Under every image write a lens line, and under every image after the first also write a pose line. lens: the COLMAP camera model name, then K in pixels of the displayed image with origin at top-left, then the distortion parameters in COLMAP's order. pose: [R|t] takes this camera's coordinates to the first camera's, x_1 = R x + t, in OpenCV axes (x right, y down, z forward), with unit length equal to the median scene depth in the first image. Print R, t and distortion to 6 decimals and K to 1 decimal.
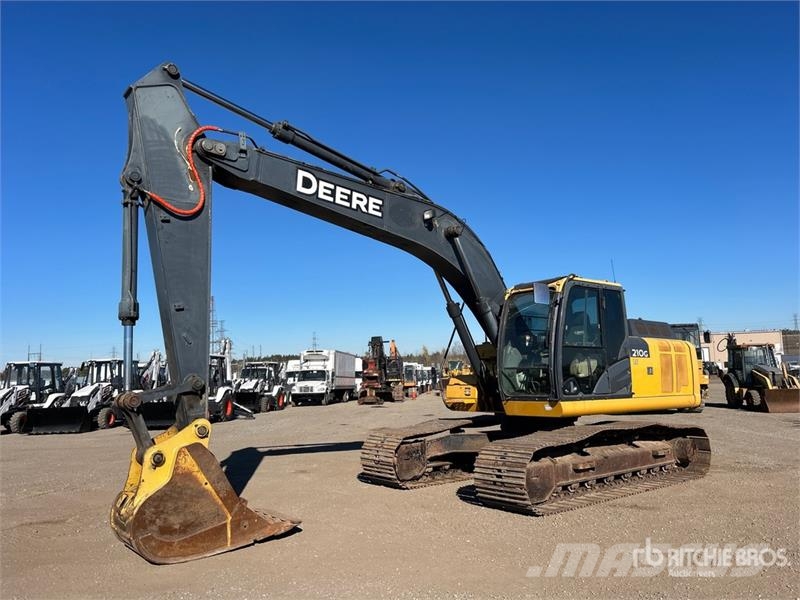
lens RADIAL K [[594.5, 0, 412.5], [0, 594.5, 294.2], [0, 0, 1]] dist [0.057053, -0.064734]
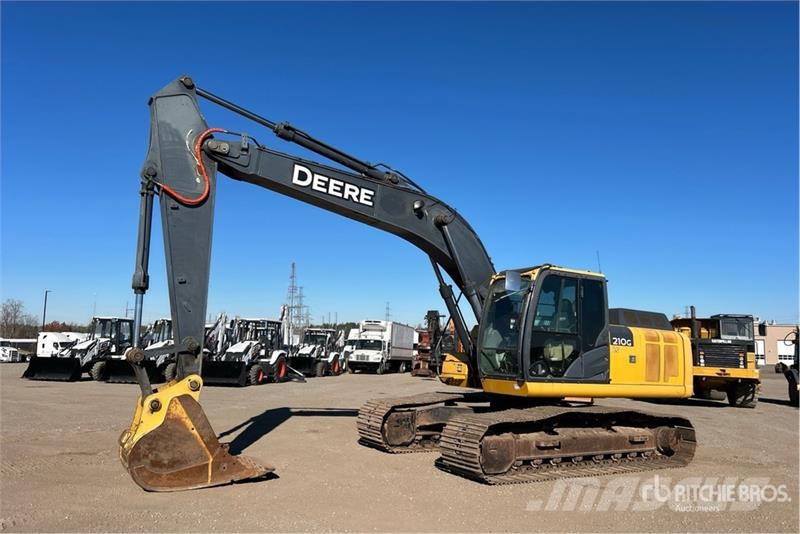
lens RADIAL K [[593.6, 0, 404.3], [0, 593.6, 264.3], [0, 0, 1]] dist [0.051827, -0.043689]
pose [[0.990011, 0.041838, -0.134639, 0.154625], [-0.042581, 0.999089, -0.002649, -0.019281], [0.134406, 0.008355, 0.990891, -0.091789]]
